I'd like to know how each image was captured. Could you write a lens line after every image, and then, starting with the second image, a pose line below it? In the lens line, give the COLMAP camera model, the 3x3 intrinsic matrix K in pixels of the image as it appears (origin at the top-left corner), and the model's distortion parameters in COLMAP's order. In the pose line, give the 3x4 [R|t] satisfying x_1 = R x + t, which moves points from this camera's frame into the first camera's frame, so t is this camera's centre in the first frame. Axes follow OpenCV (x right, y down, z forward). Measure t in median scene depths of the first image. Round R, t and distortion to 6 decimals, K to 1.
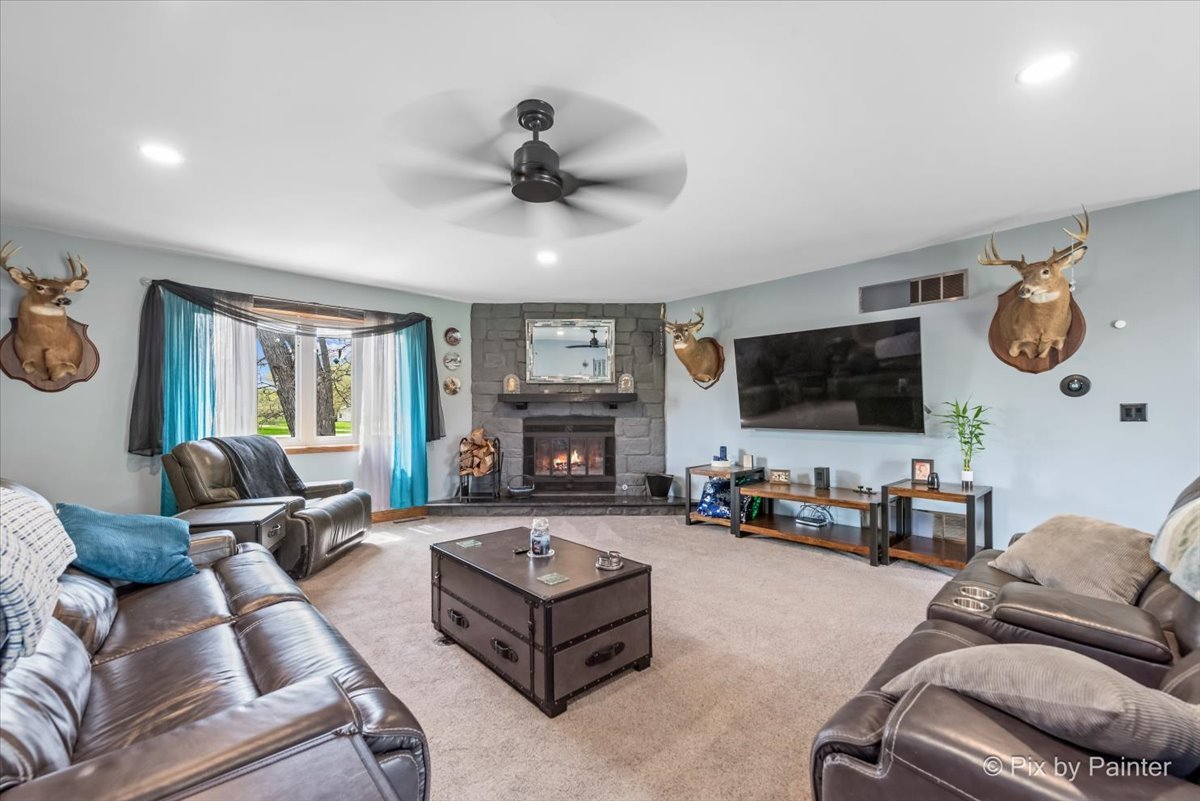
lens RADIAL K [[479.2, 0, 602.7], [0, 479.2, 412.8], [0, 0, 1]] dist [0.013209, -0.001922]
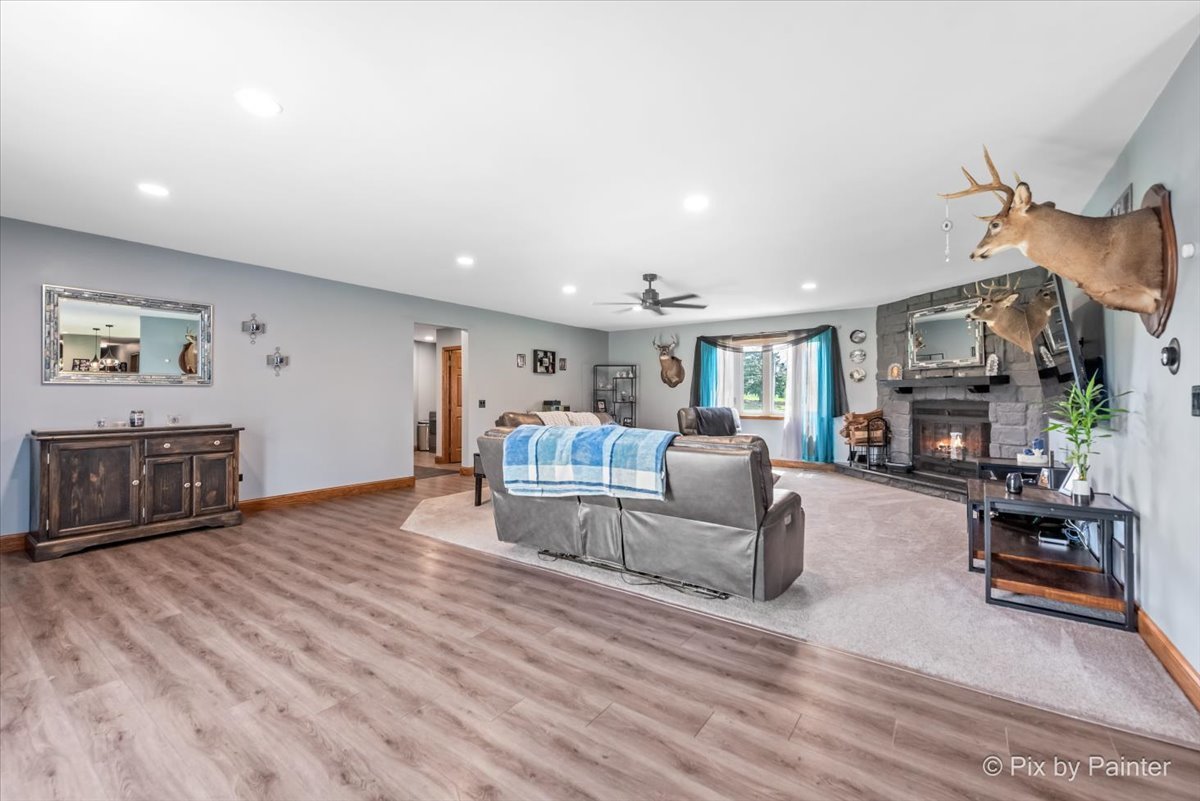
lens RADIAL K [[479.2, 0, 585.9], [0, 479.2, 397.2], [0, 0, 1]] dist [0.013209, -0.001922]
pose [[0.169464, 0.006017, -0.985518, 0.815145], [-0.003339, 0.999979, 0.005532, -0.002631], [0.985531, 0.002353, 0.169480, 0.076274]]
